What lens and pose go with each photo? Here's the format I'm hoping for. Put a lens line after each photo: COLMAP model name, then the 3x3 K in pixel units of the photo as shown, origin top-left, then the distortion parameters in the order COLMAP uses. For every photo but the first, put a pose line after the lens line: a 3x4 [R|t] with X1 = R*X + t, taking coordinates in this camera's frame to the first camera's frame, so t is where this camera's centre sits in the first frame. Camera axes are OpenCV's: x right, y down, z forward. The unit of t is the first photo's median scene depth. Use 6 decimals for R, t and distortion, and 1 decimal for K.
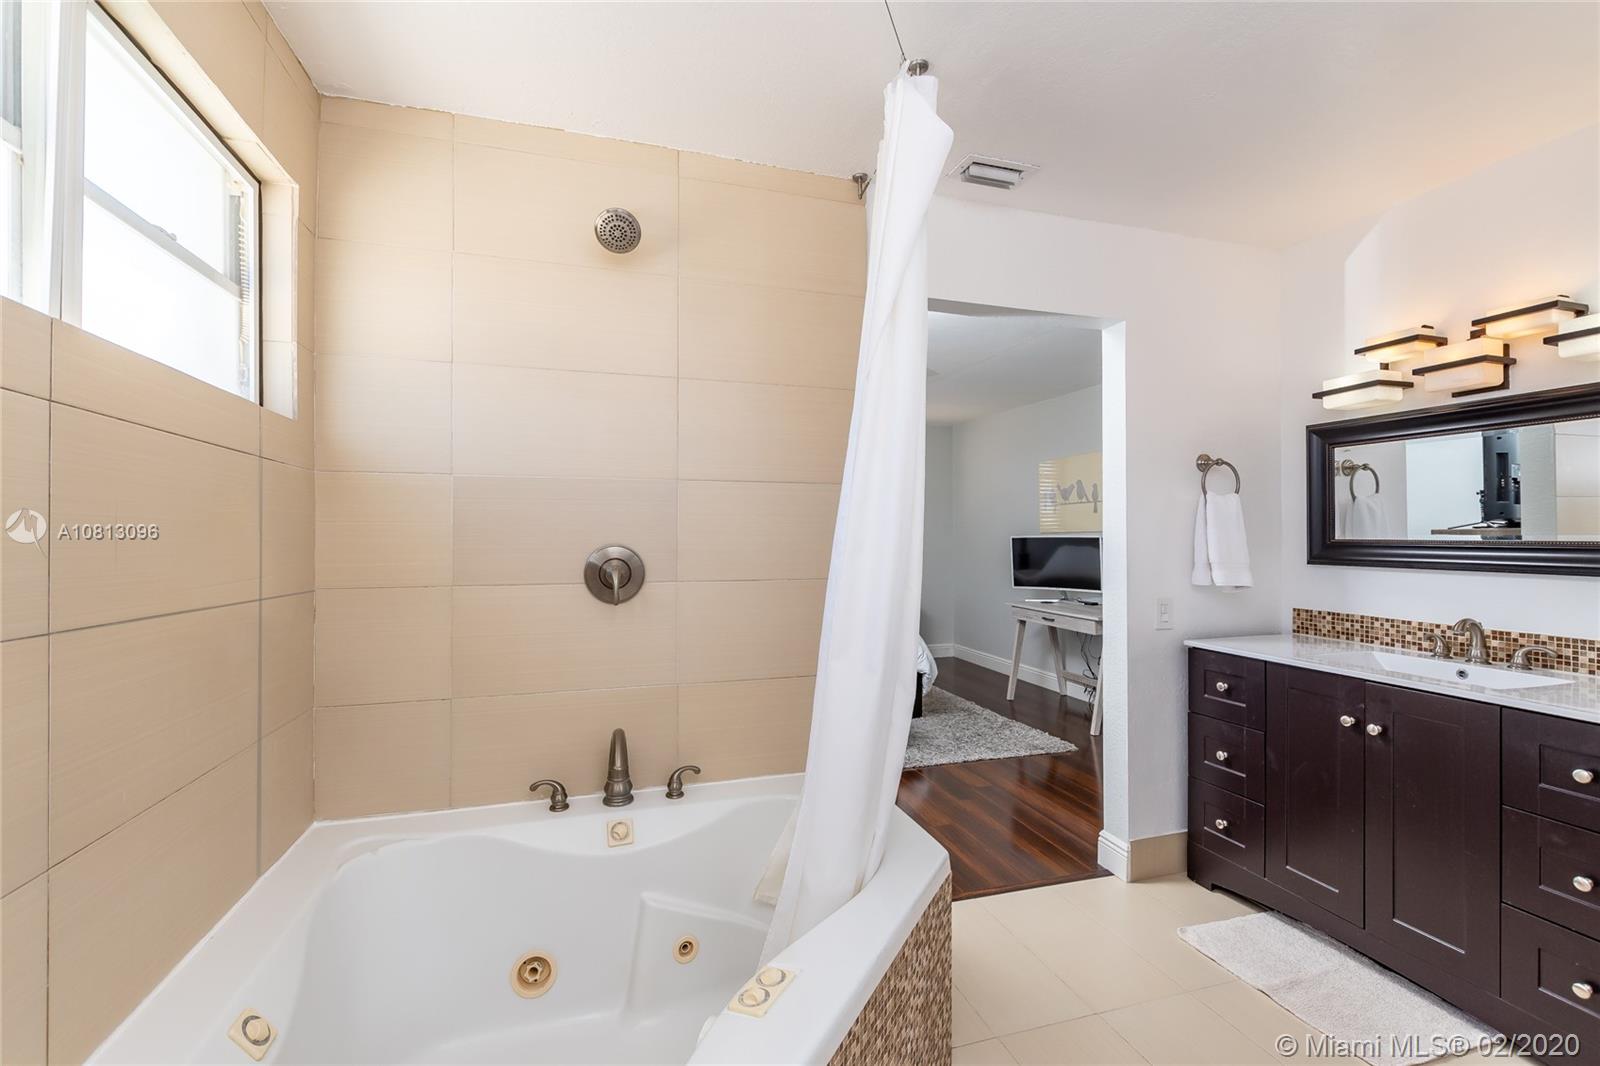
lens RADIAL K [[688.1, 0, 799.5], [0, 688.1, 531.1], [0, 0, 1]] dist [0.013824, 0.000177]
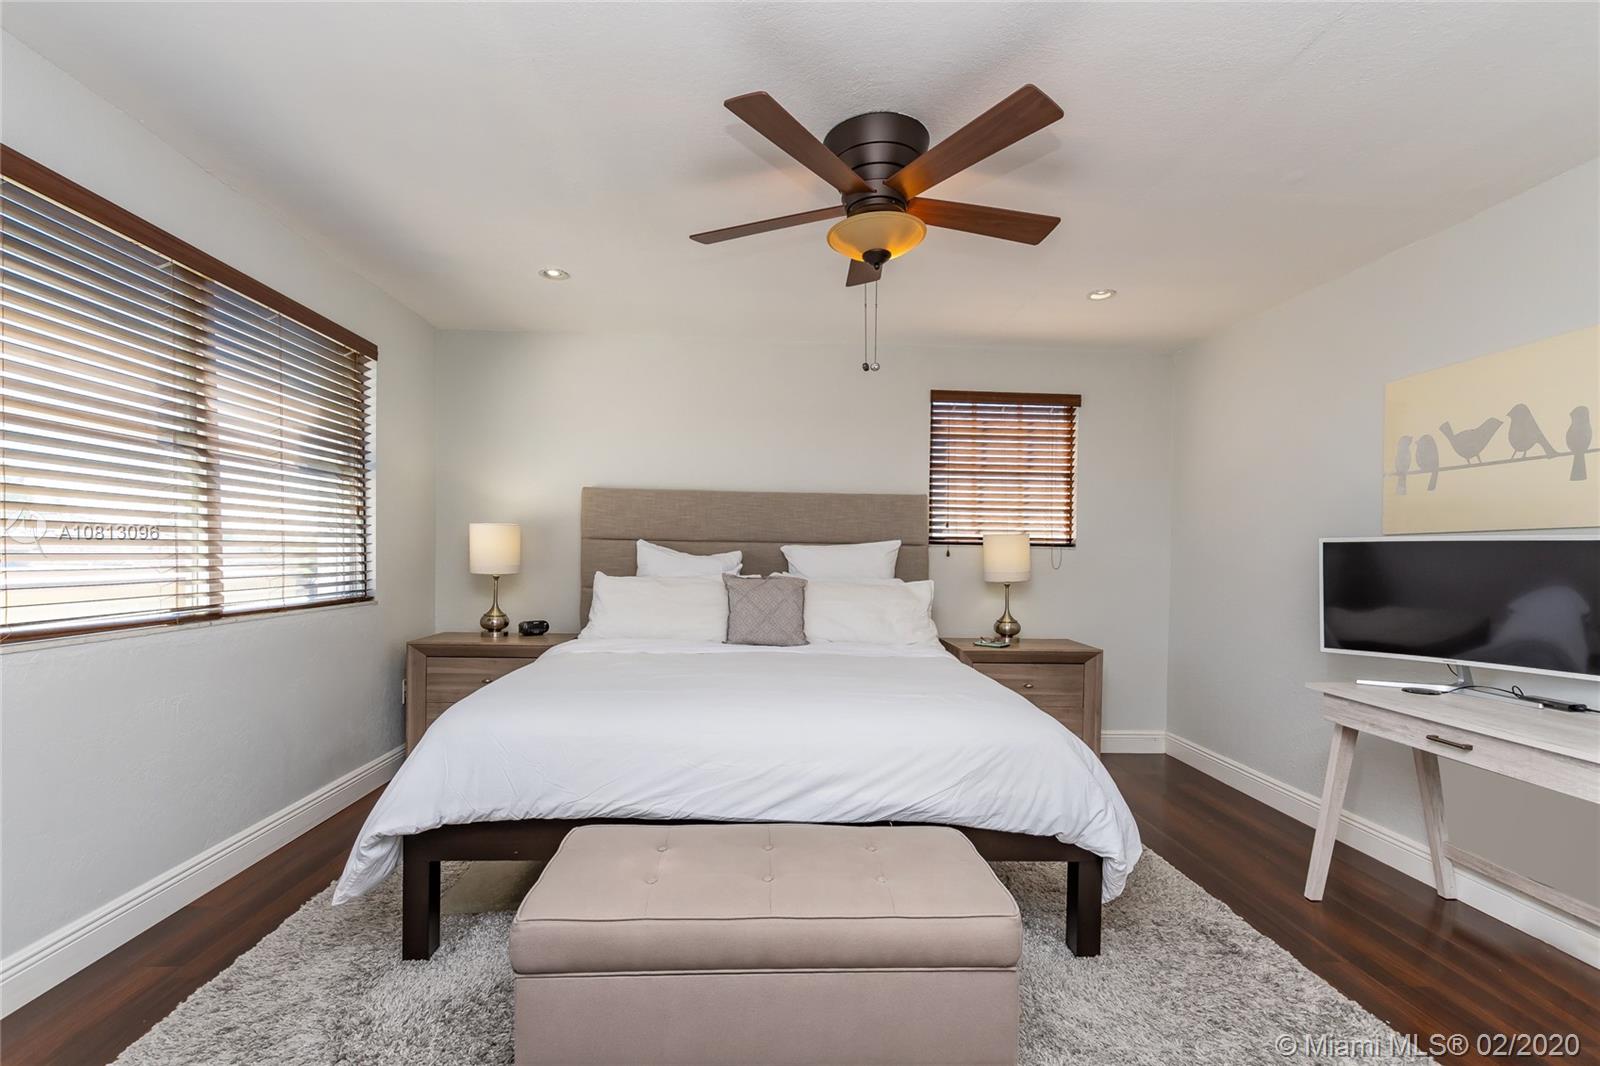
lens RADIAL K [[688.1, 0, 800.2], [0, 688.1, 558.6], [0, 0, 1]] dist [0.013824, 0.000177]
pose [[0.968455, 0.016449, -0.248646, 0.089167], [-0.014145, 0.999839, 0.011049, 0.020500], [0.248787, -0.007184, 0.968531, 0.477533]]
